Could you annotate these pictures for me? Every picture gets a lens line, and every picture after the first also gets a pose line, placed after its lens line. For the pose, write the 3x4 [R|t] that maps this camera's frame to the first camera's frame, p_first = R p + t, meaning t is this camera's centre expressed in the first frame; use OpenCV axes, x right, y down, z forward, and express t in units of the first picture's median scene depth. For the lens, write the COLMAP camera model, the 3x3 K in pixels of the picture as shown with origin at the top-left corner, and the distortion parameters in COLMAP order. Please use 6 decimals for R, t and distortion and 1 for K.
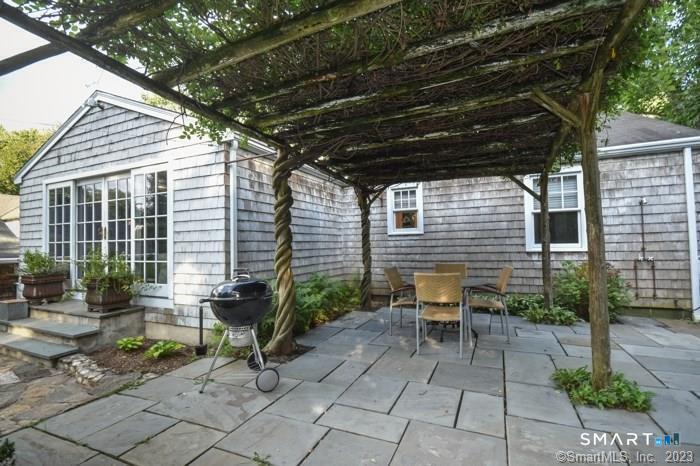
lens RADIAL K [[325.4, 0, 349.4], [0, 325.4, 236.8], [0, 0, 1]] dist [-0.000669, 0.000051]
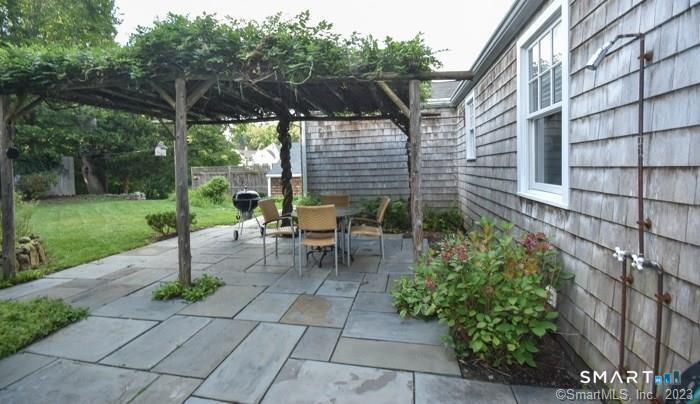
lens RADIAL K [[295.3, 0, 350.0], [0, 295.3, 202.0], [0, 0, 1]] dist [0.000000, -0.000034]
pose [[0.224370, 0.131390, -0.965606, 1.095908], [0.045318, 0.988390, 0.145020, -0.031034], [0.973450, -0.076297, 0.215811, 0.701407]]
